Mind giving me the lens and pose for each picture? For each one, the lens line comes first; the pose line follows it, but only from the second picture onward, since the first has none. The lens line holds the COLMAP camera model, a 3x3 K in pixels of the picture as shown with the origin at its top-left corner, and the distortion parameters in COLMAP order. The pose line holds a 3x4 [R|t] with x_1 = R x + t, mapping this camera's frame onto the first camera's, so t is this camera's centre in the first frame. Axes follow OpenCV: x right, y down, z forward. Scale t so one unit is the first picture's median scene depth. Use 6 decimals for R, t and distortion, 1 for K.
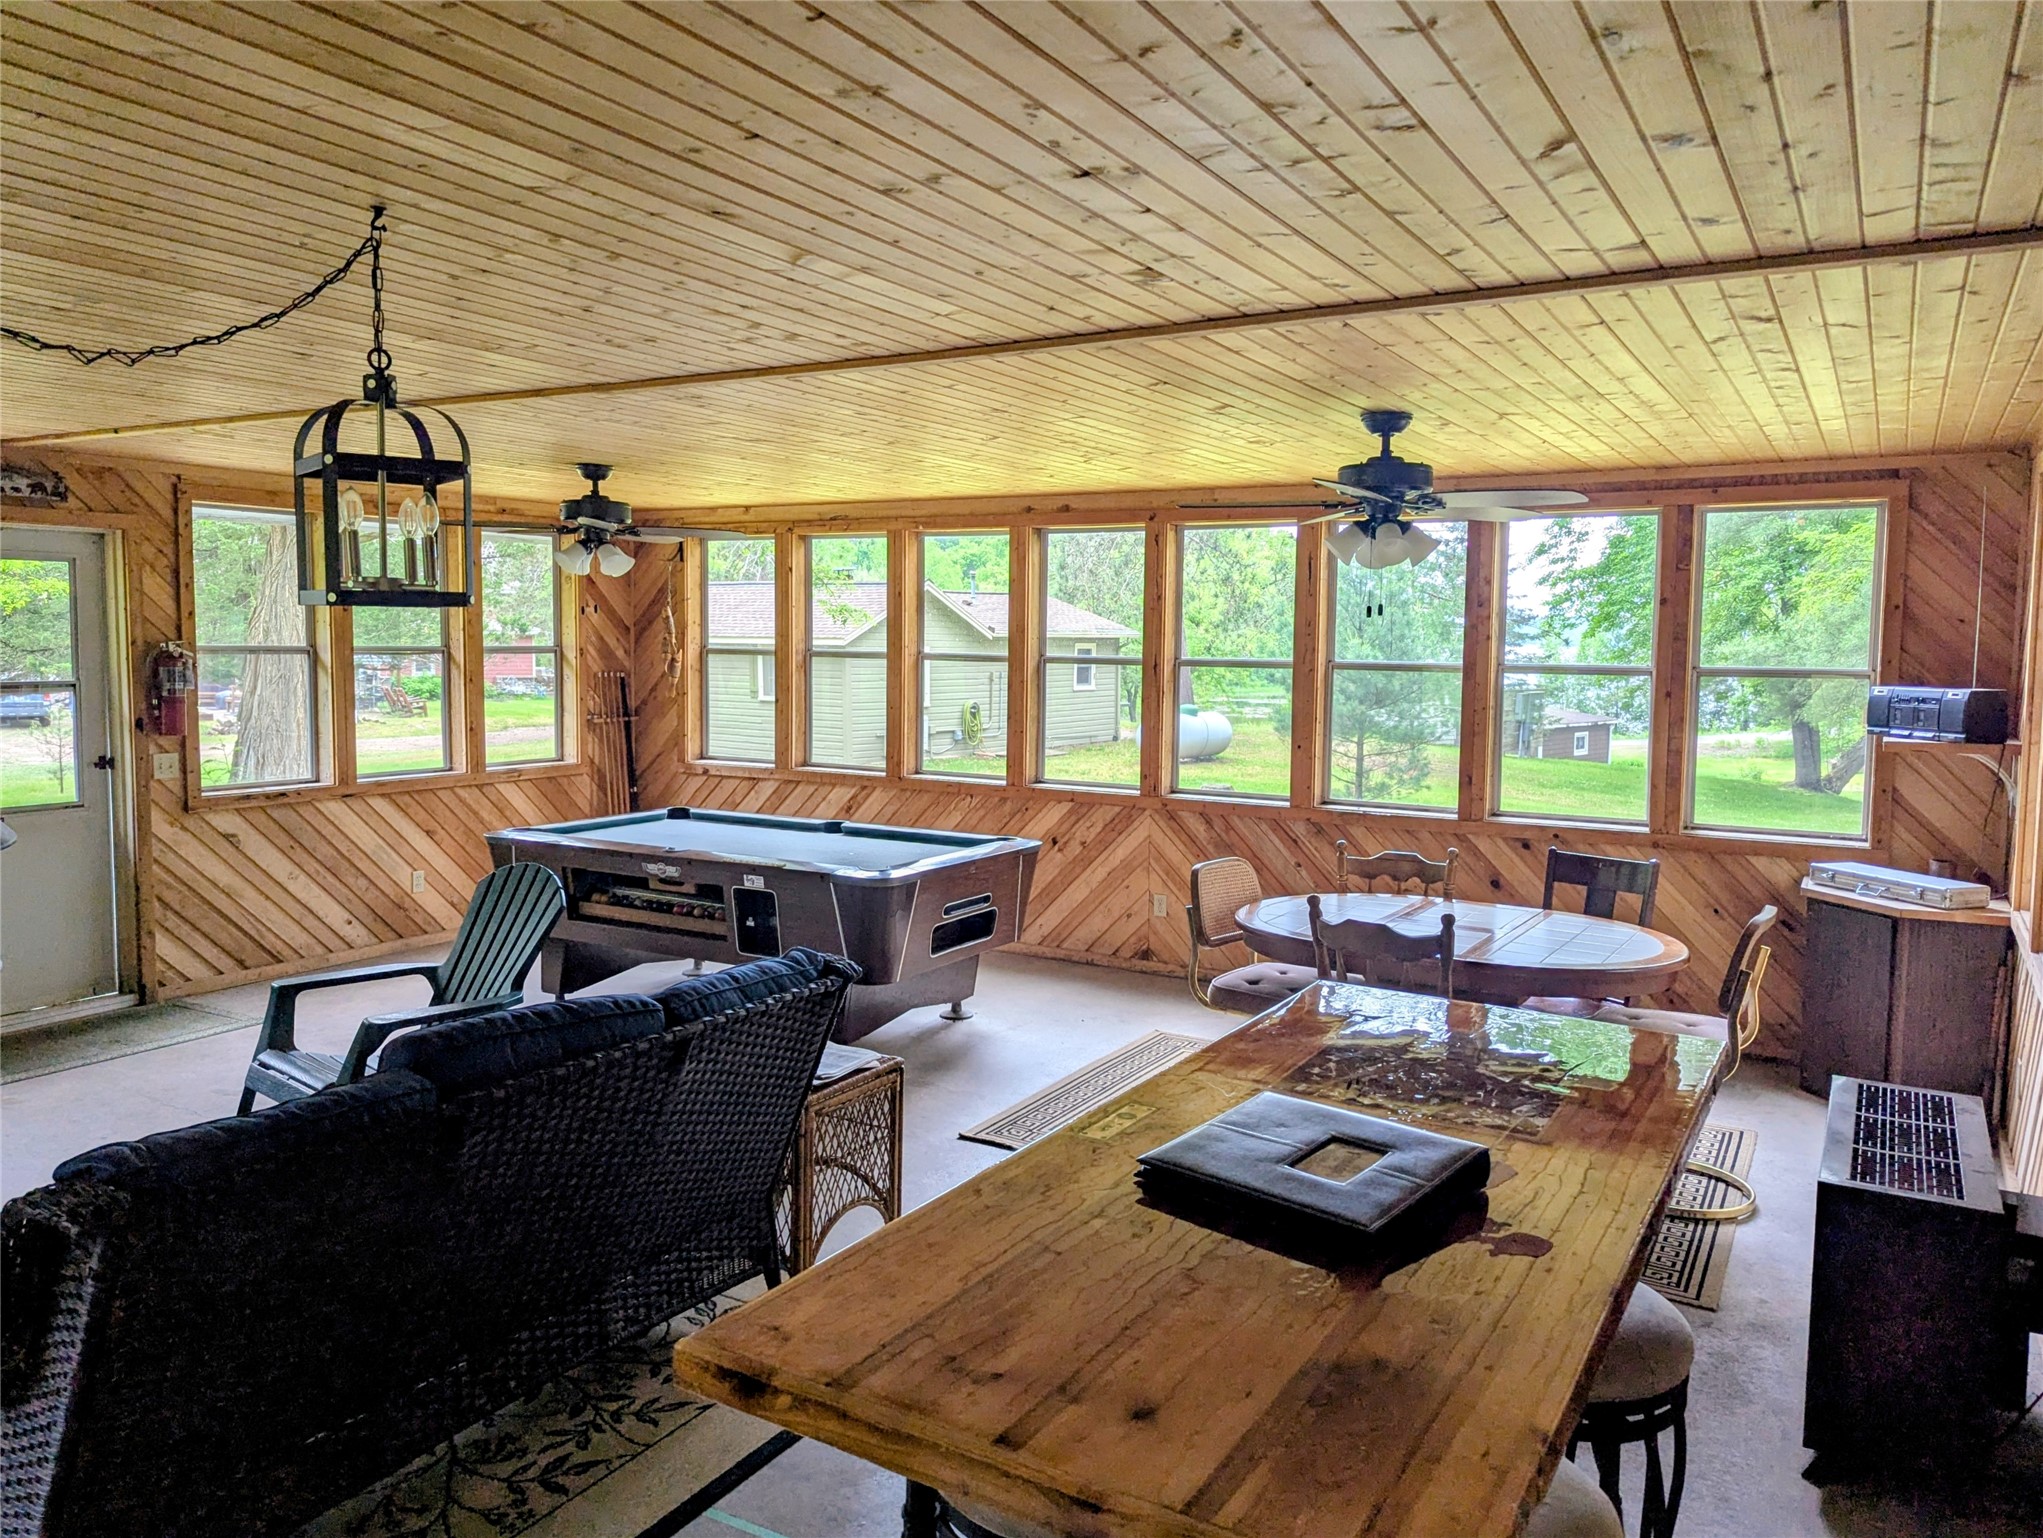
lens RADIAL K [[1454.3, 0, 1030.3], [0, 1454.3, 745.3], [0, 0, 1]] dist [0.030439, -0.000657]
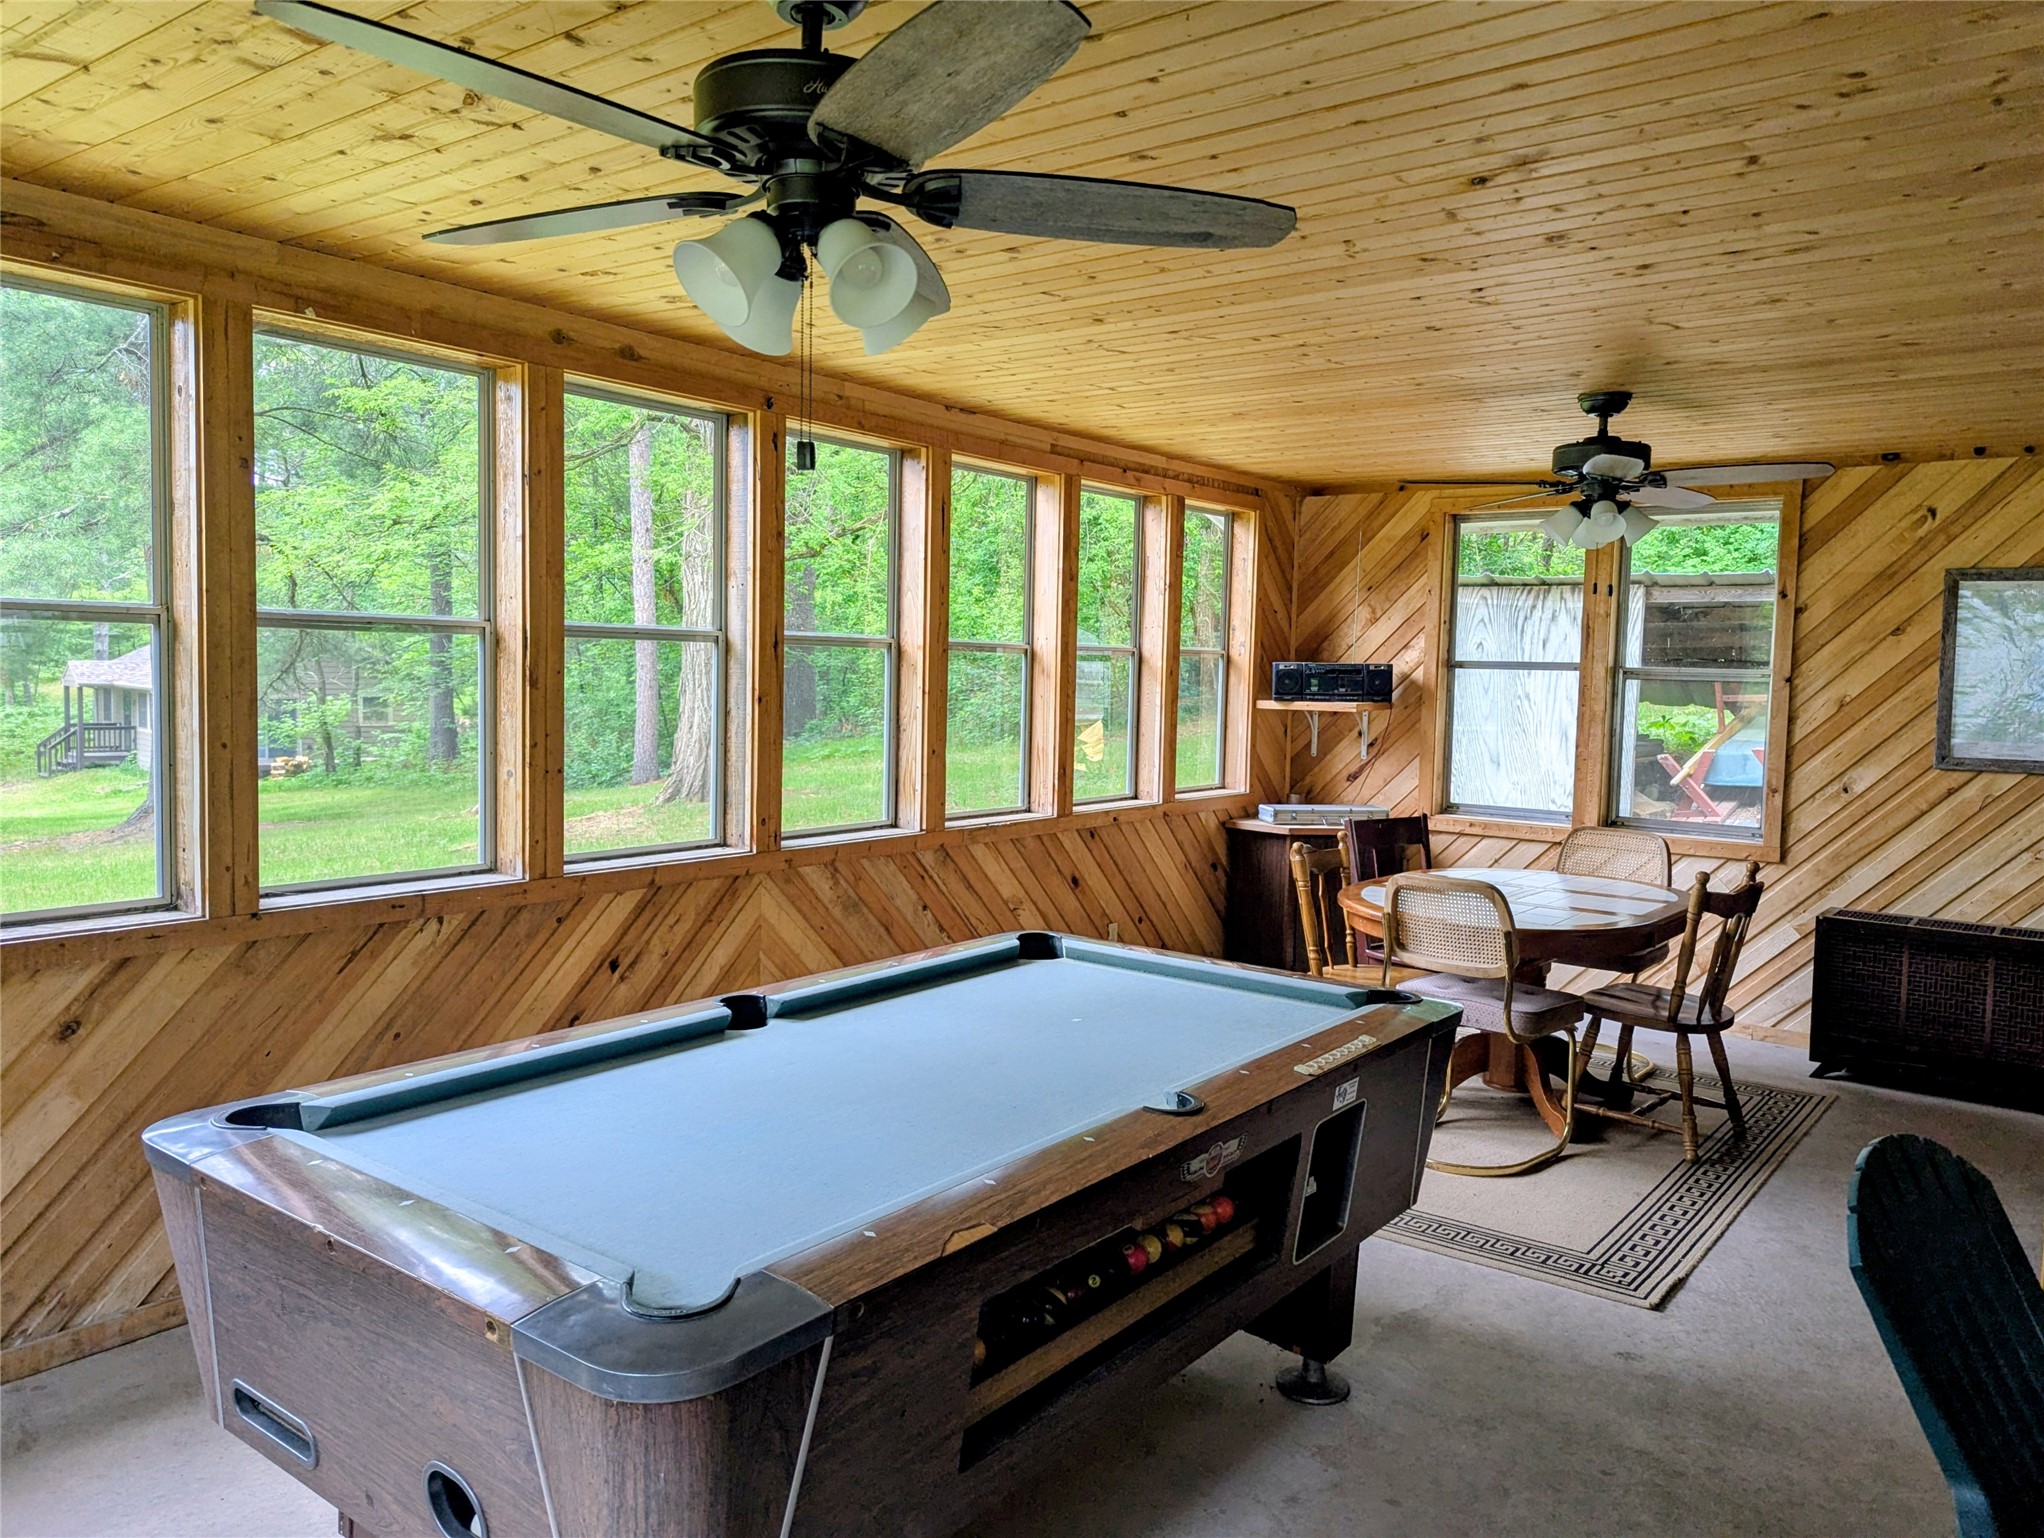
lens RADIAL K [[1455.0, 0, 1030.8], [0, 1455.0, 745.3], [0, 0, 1]] dist [0.030439, -0.000657]
pose [[0.119131, -0.068468, 0.990515, -0.596697], [0.049890, 0.996772, 0.062900, -0.050520], [-0.991624, 0.041924, 0.122162, 0.921851]]
